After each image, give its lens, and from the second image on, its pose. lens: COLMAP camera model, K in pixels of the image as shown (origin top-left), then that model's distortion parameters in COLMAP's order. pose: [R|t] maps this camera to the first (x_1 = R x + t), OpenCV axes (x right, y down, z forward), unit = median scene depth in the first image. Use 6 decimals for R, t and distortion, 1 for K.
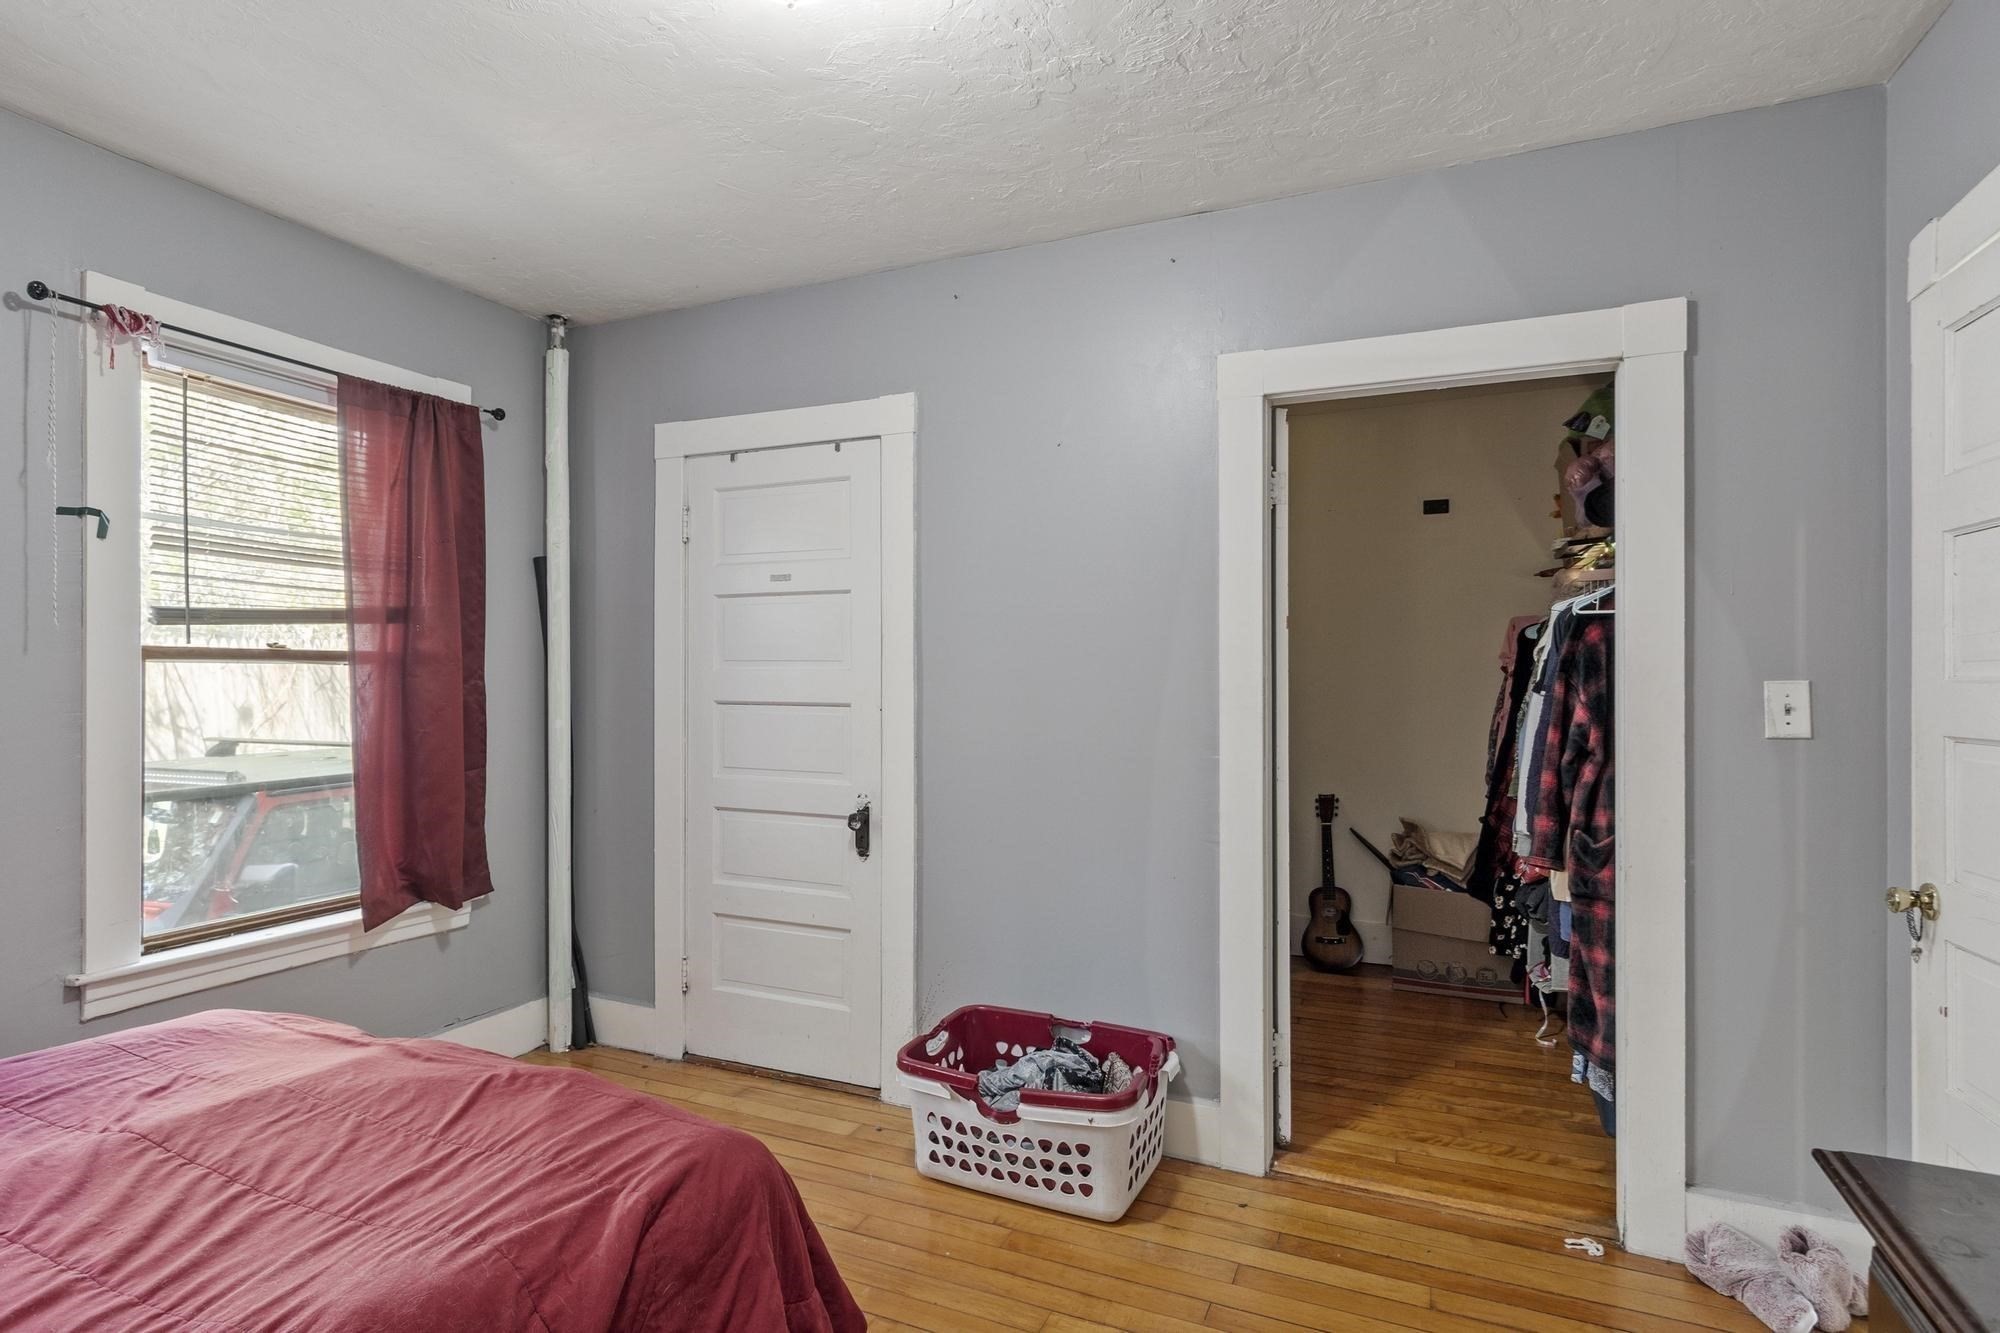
lens RADIAL K [[993.8, 0, 987.1], [0, 993.8, 682.1], [0, 0, 1]] dist [0.002745, -0.000194]
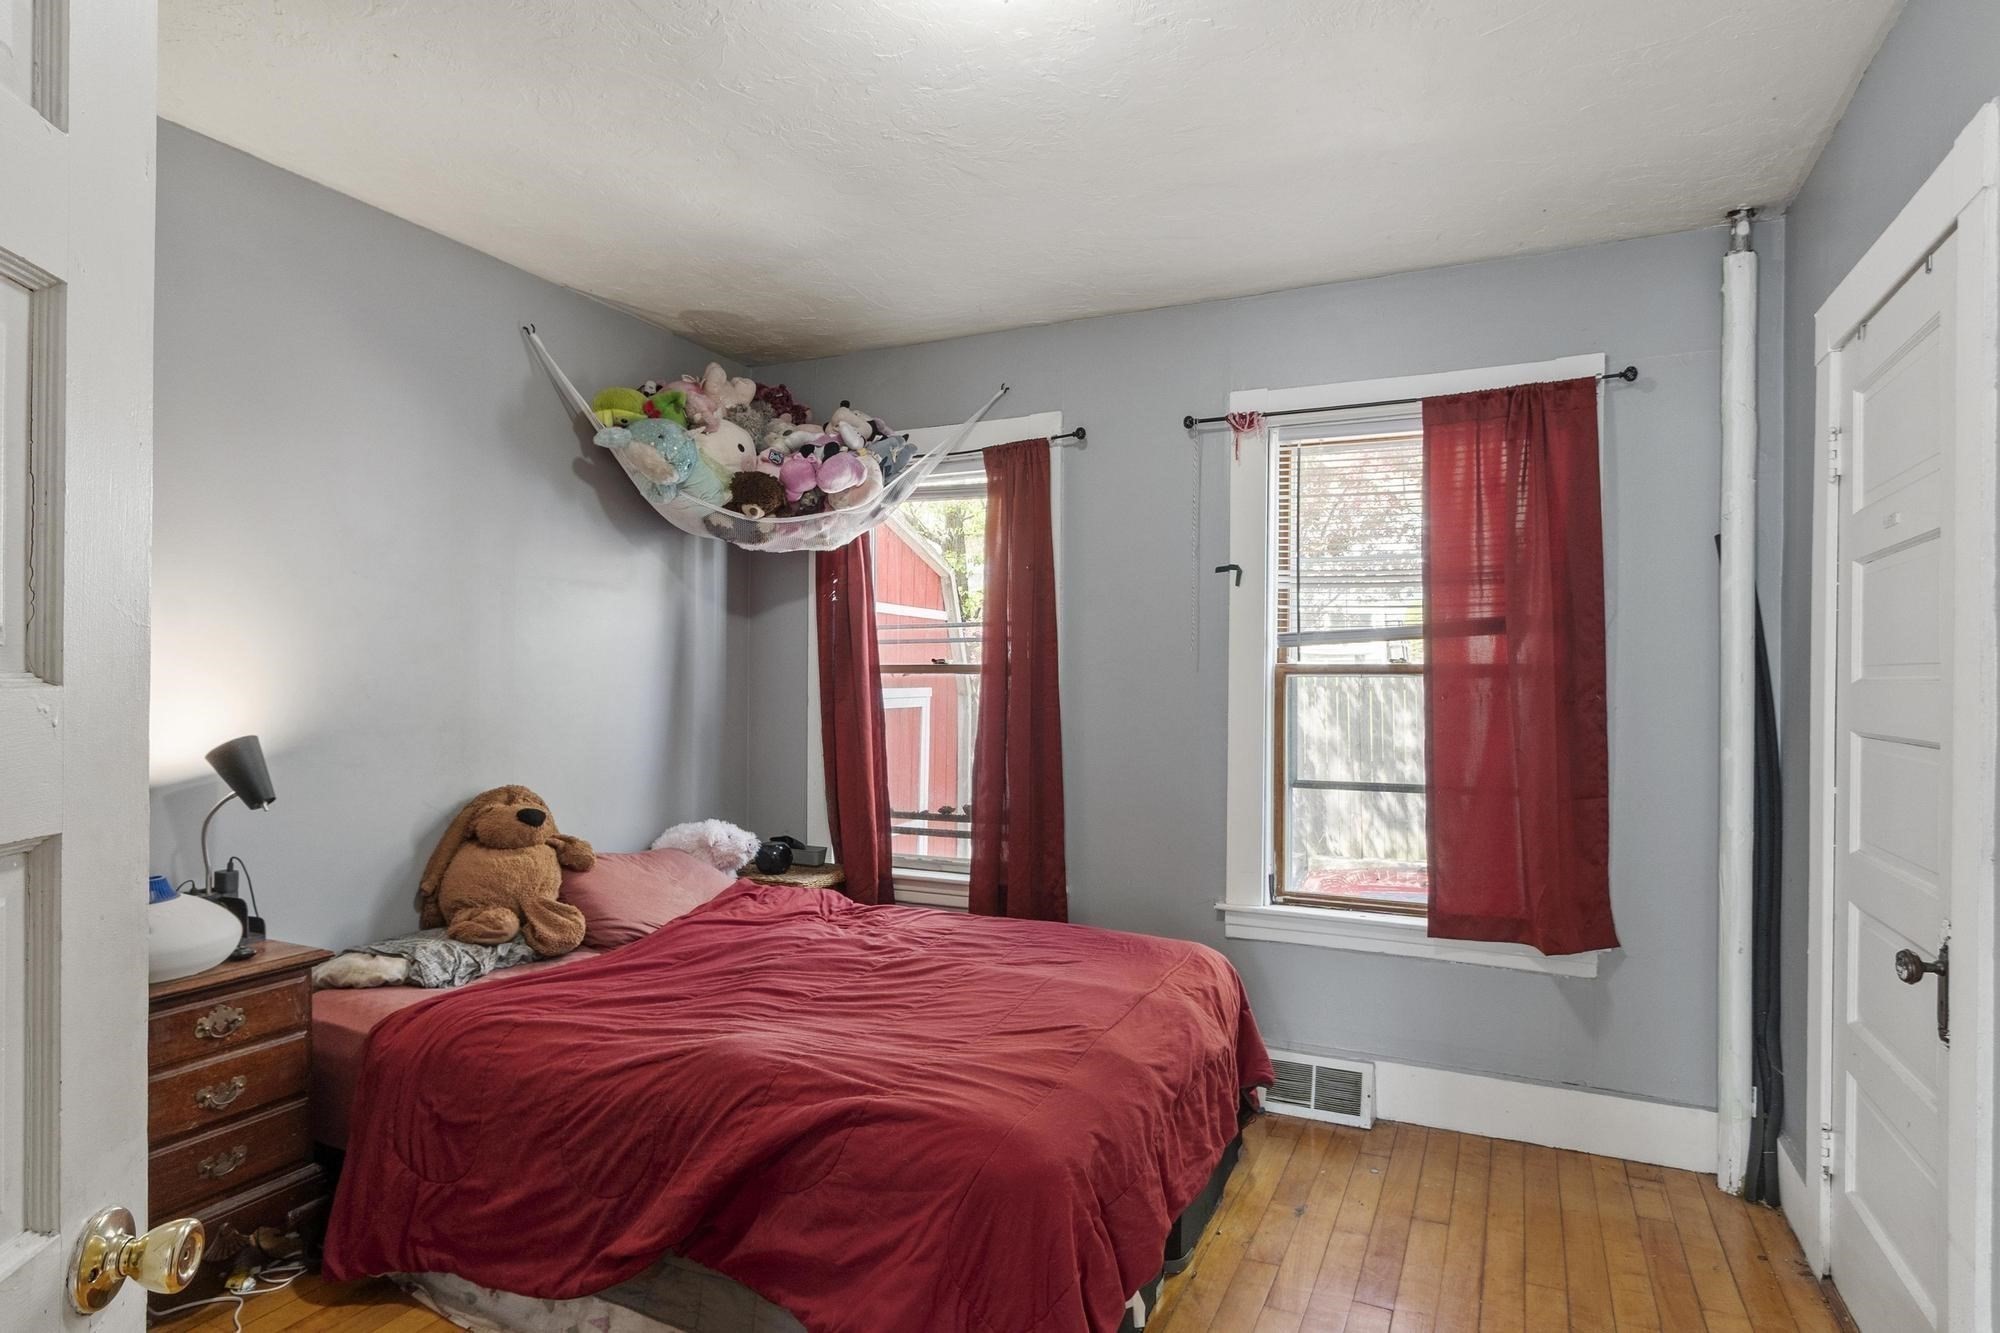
lens RADIAL K [[1095.2, 0, 1007.6], [0, 1095.2, 689.4], [0, 0, 1]] dist [0.001721, 0.000524]
pose [[-0.005200, 0.002671, -0.999983, 0.557243], [-0.012690, 0.999916, 0.002737, -0.003012], [0.999906, 0.012704, -0.005166, 0.639317]]
